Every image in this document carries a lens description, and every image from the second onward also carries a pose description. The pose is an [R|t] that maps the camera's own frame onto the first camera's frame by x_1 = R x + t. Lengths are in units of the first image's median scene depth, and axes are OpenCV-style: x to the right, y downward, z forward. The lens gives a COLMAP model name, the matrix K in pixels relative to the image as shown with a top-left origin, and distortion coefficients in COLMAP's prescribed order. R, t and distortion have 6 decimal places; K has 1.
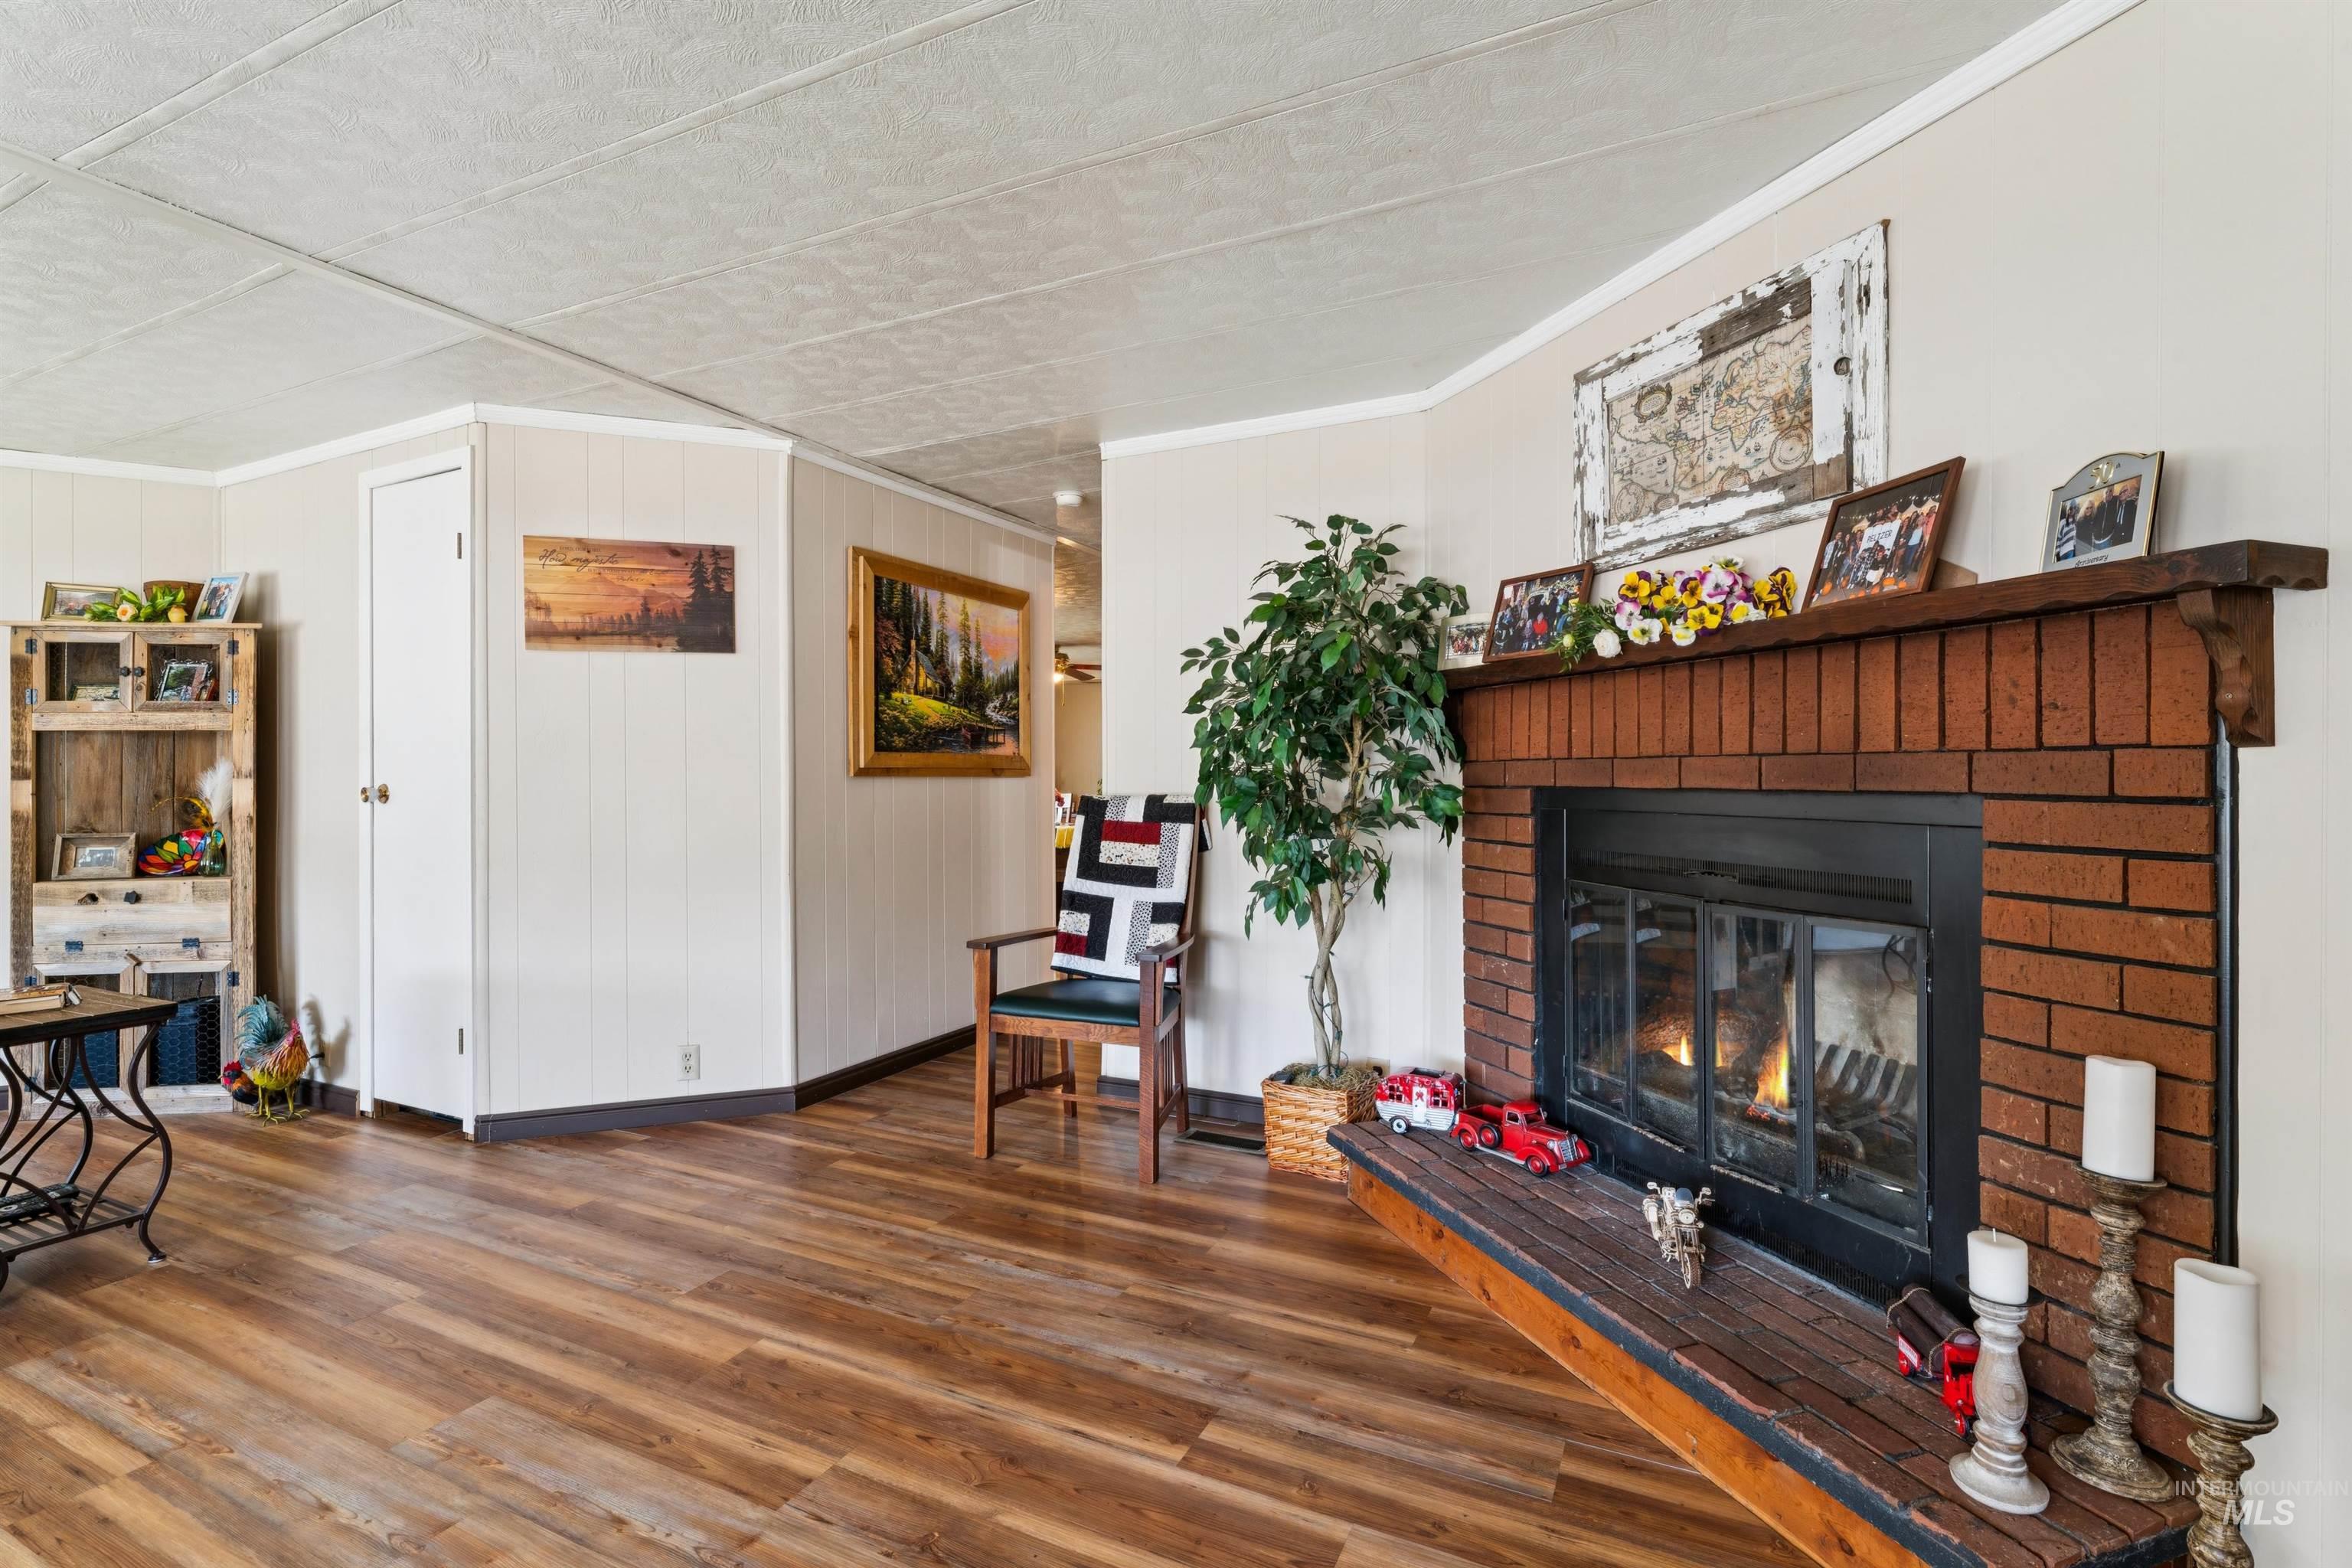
lens RADIAL K [[1052.5, 0, 1169.9], [0, 1052.5, 785.5], [0, 0, 1]] dist [-0.005889, -0.000444]
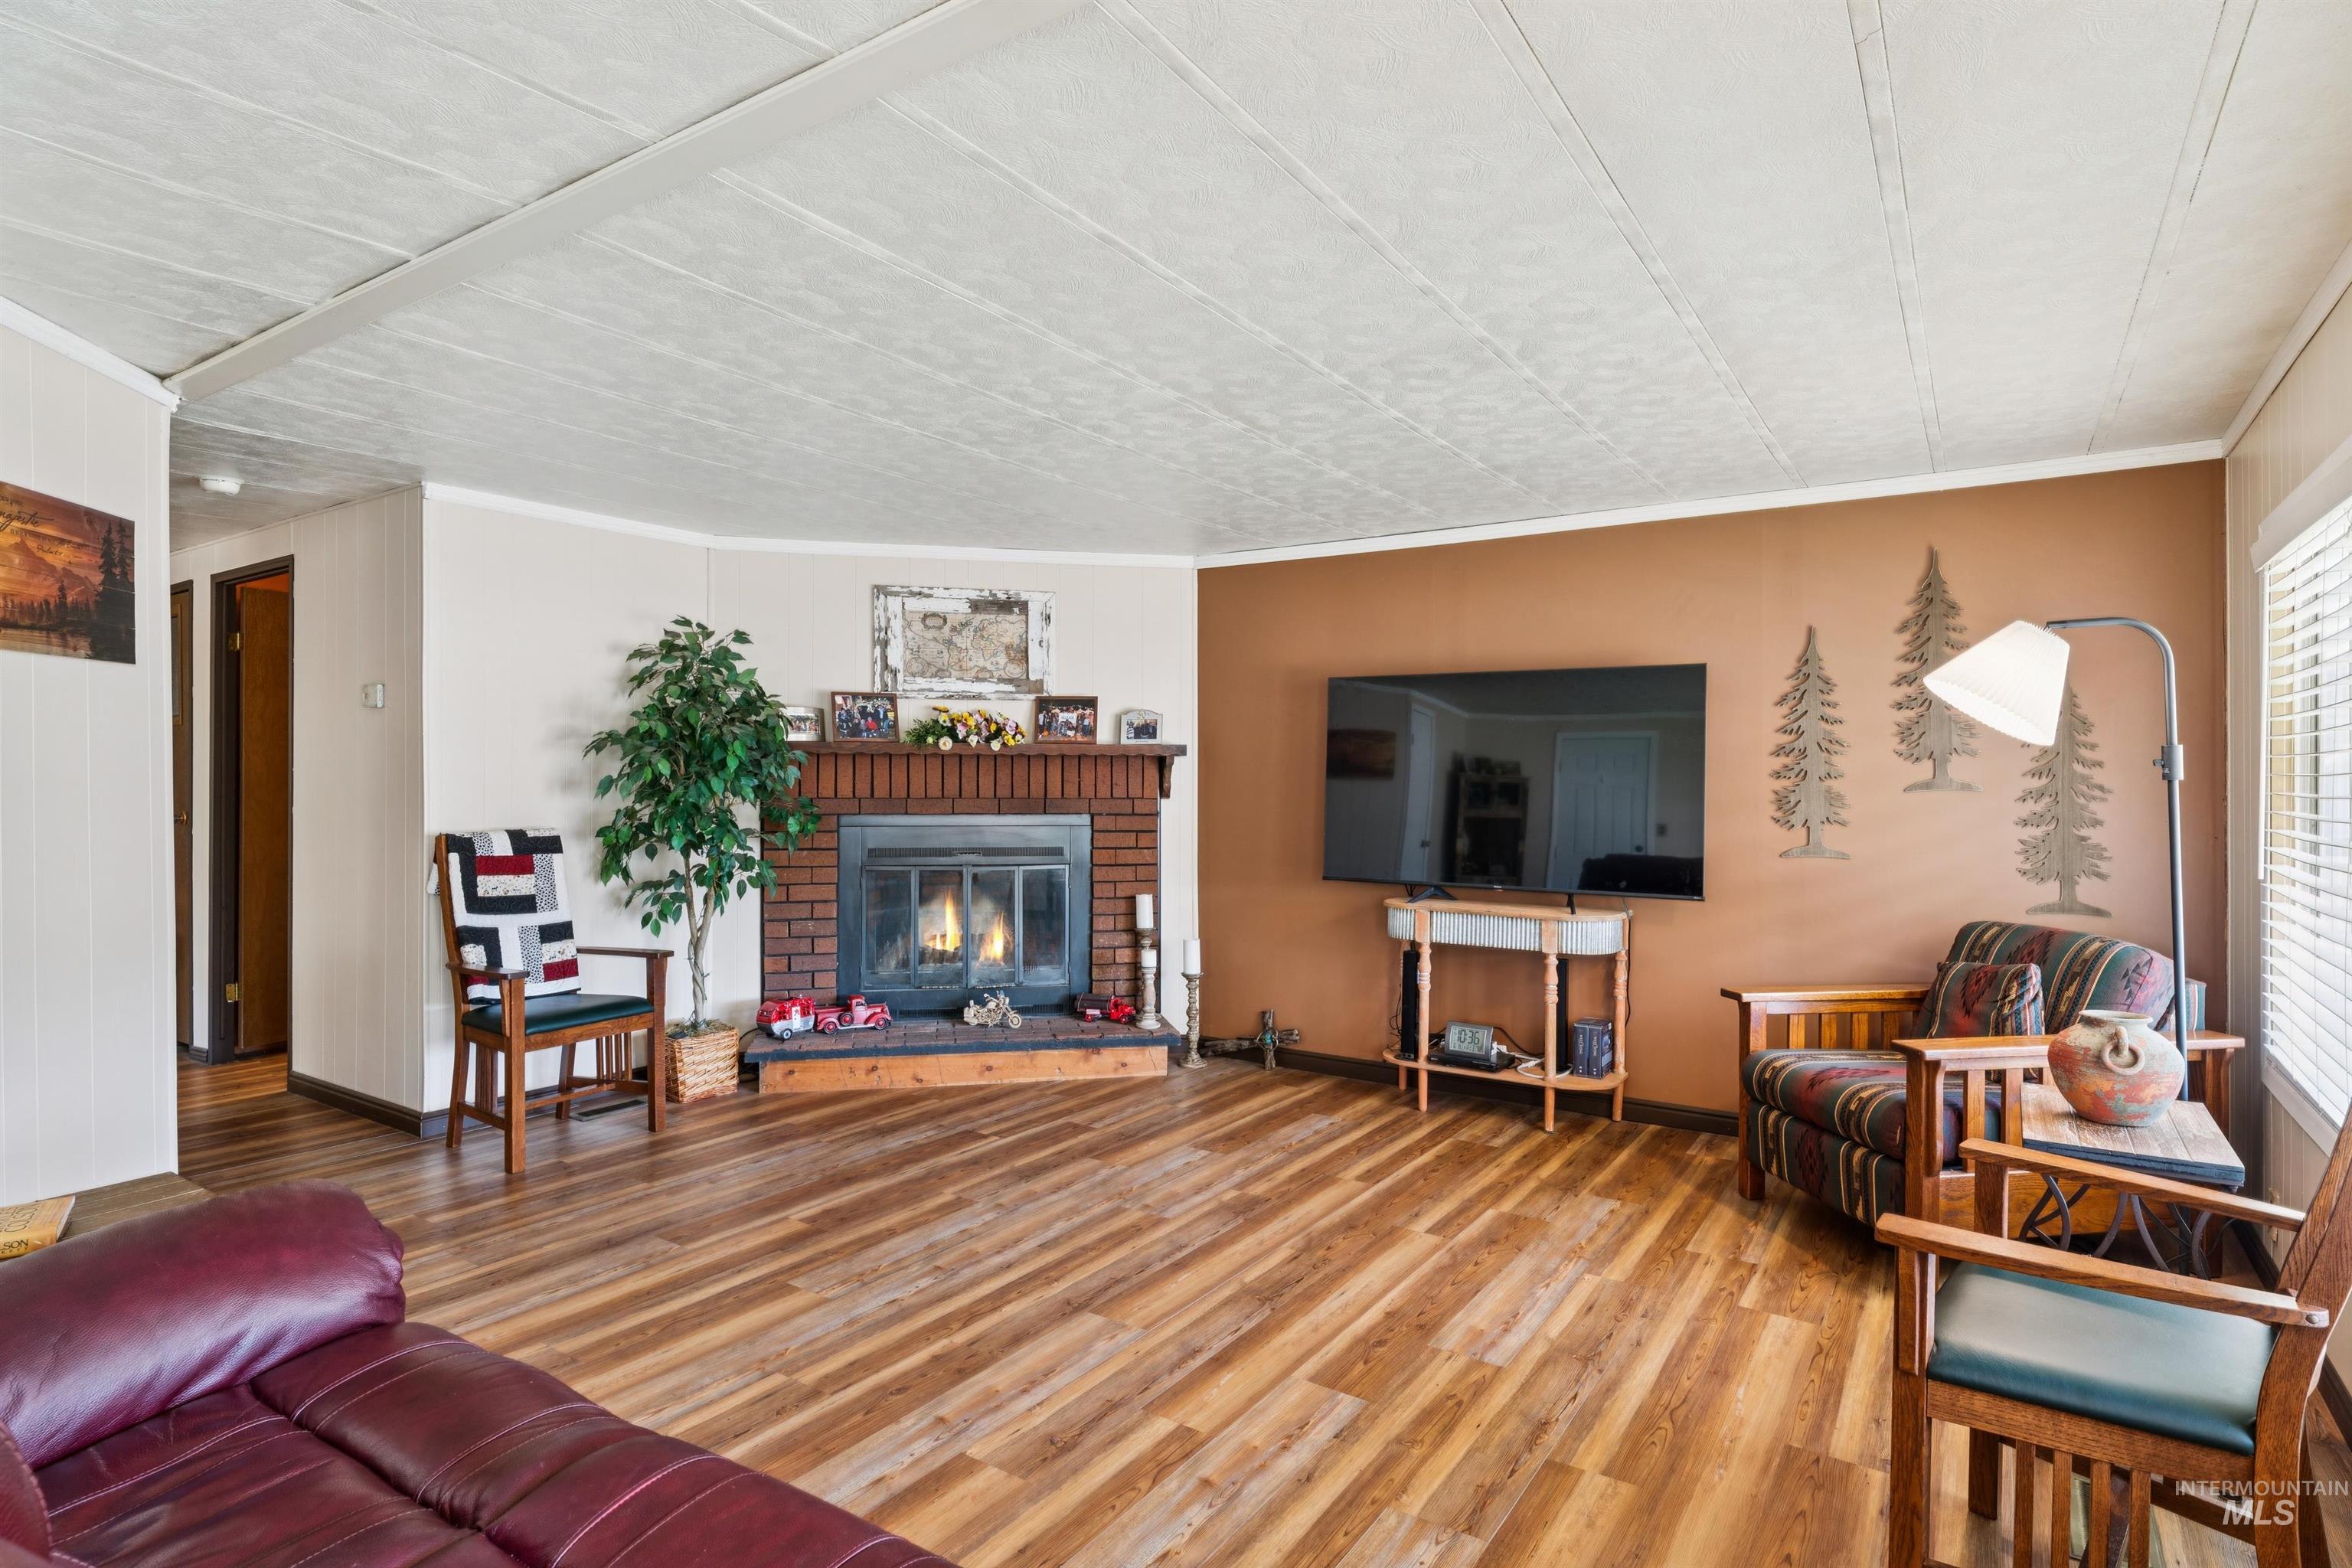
lens RADIAL K [[1198.1, 0, 1168.2], [0, 1198.1, 772.3], [0, 0, 1]] dist [0.006598, 0.000321]
pose [[0.156209, 0.005309, 0.987710, -1.157551], [0.004954, 0.999969, -0.006158, -0.040186], [-0.987712, 0.005855, 0.156178, 0.137508]]
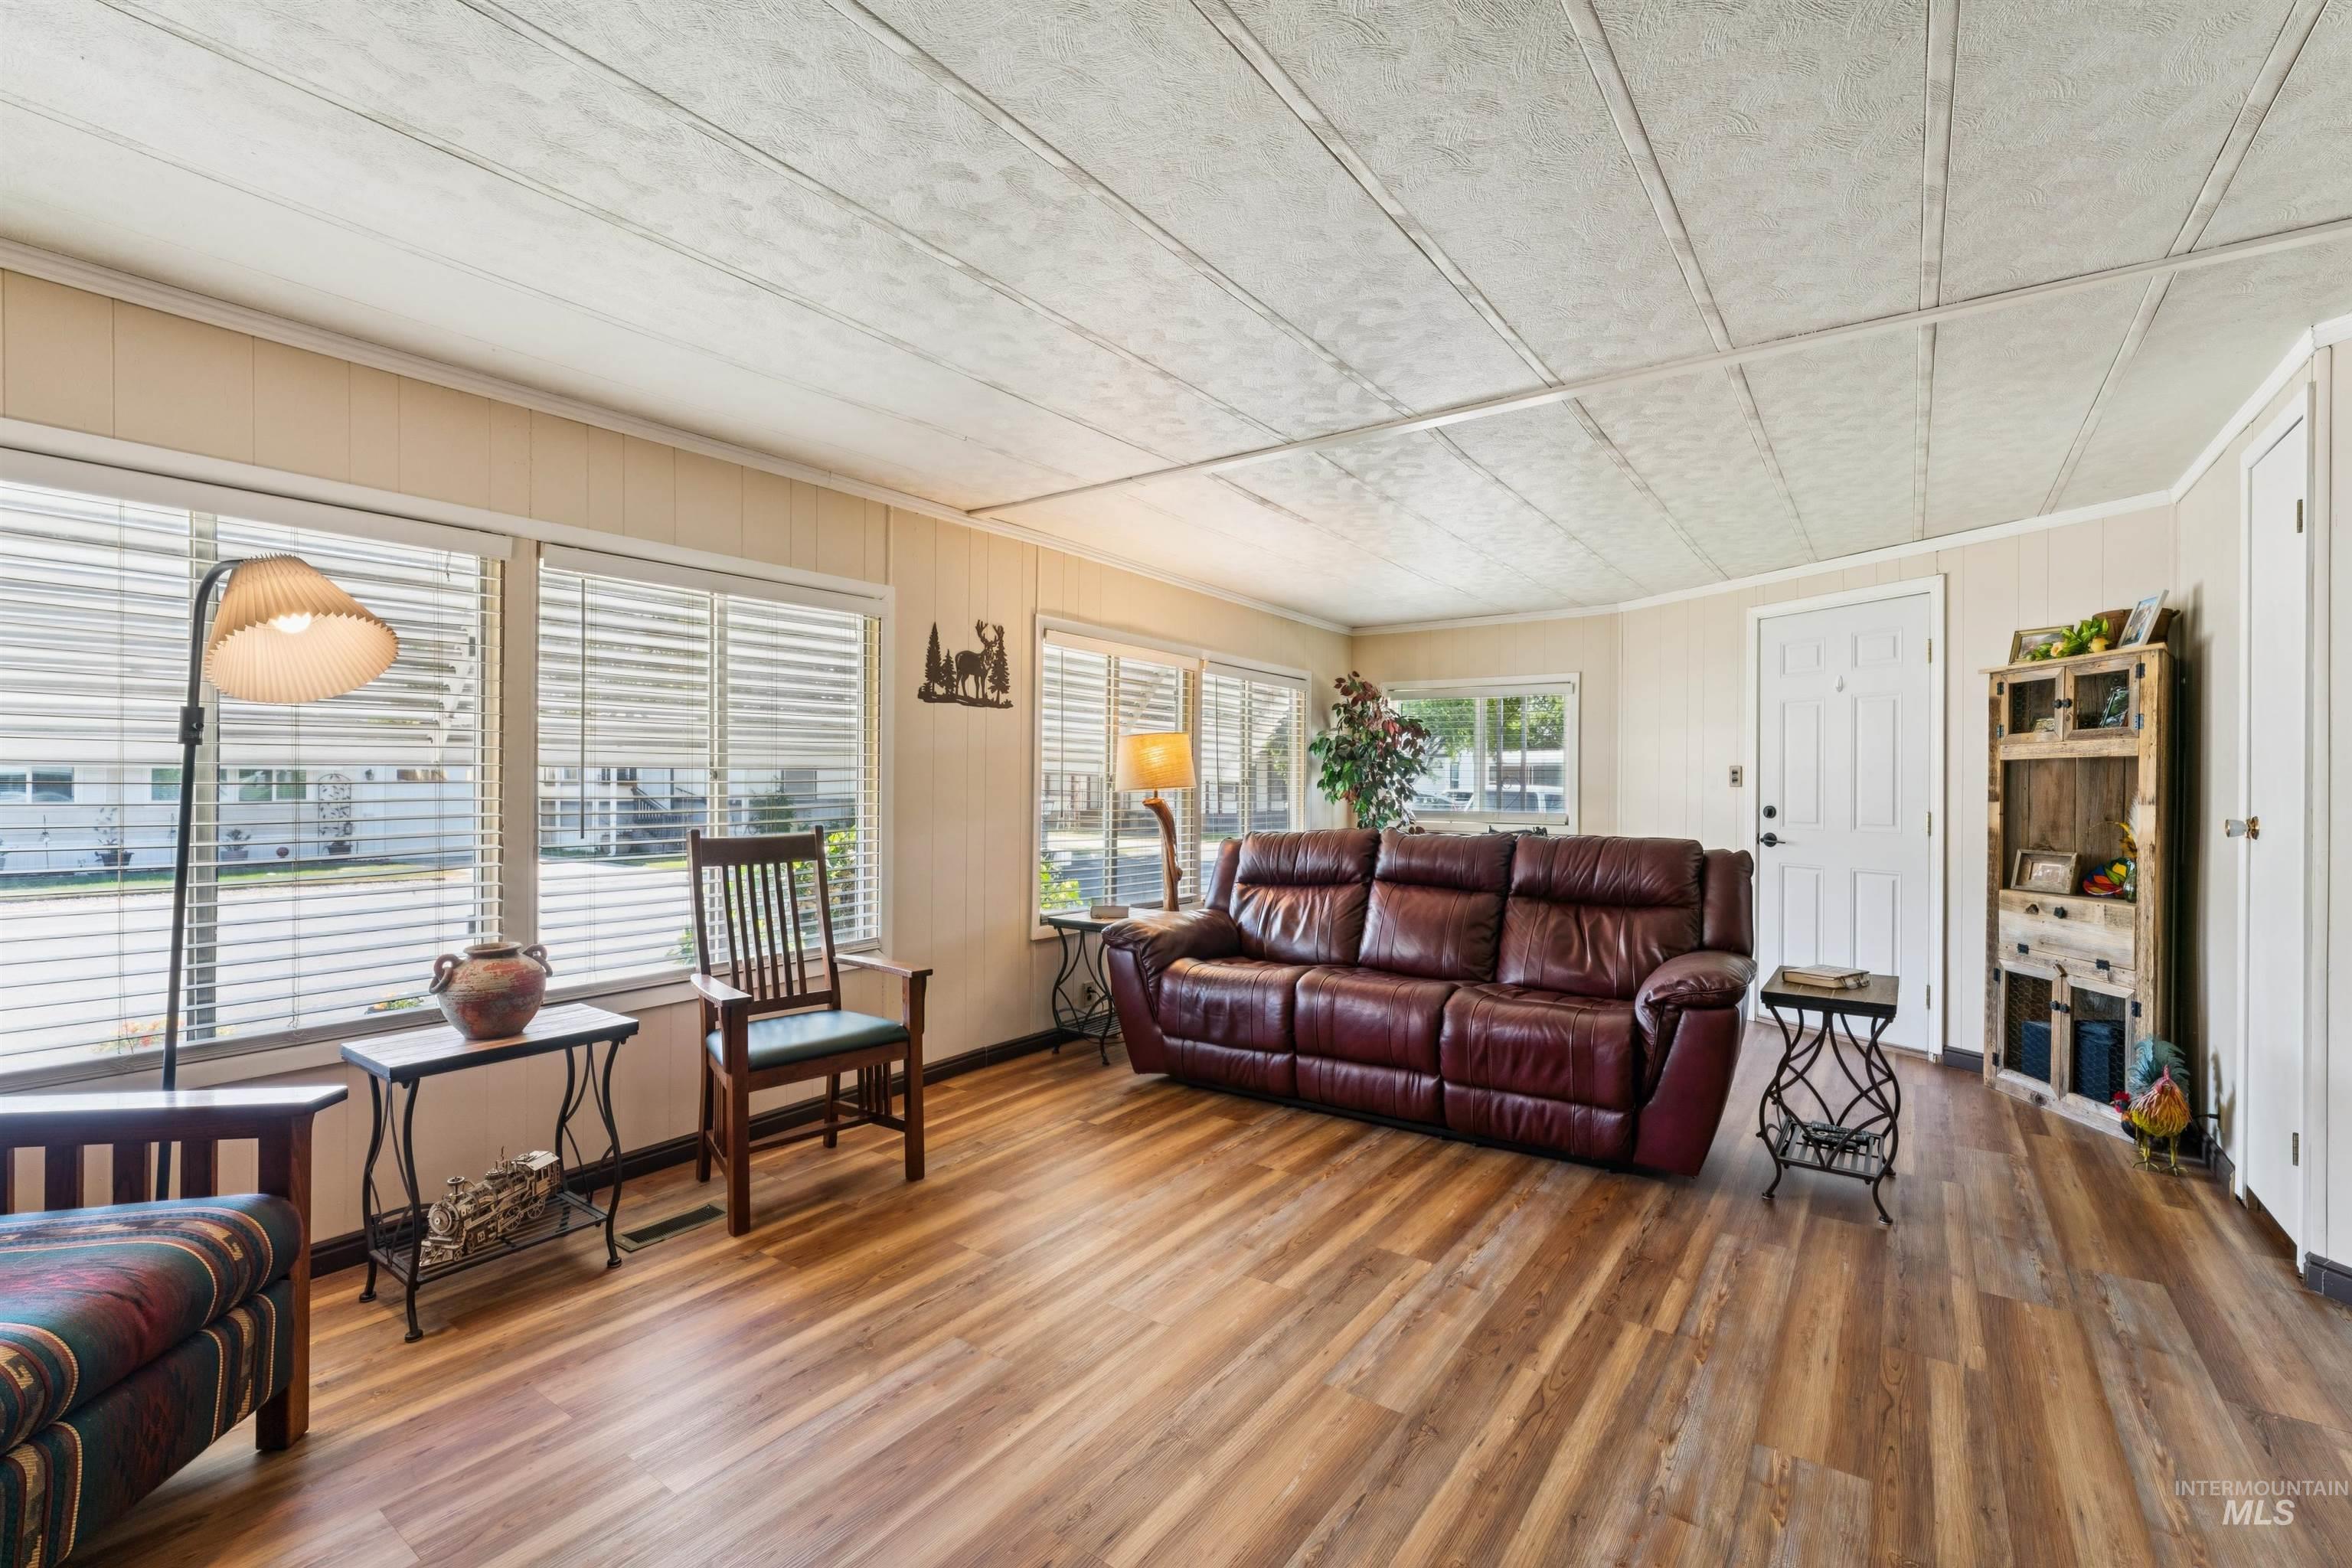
lens RADIAL K [[1022.6, 0, 1190.6], [0, 1022.6, 783.4], [0, 0, 1]] dist [-0.005726, 0.000035]
pose [[-0.164608, 0.004614, -0.986348, 0.195557], [-0.009344, 0.999937, 0.006237, -0.025097], [0.986315, 0.010243, -0.164554, 0.292702]]
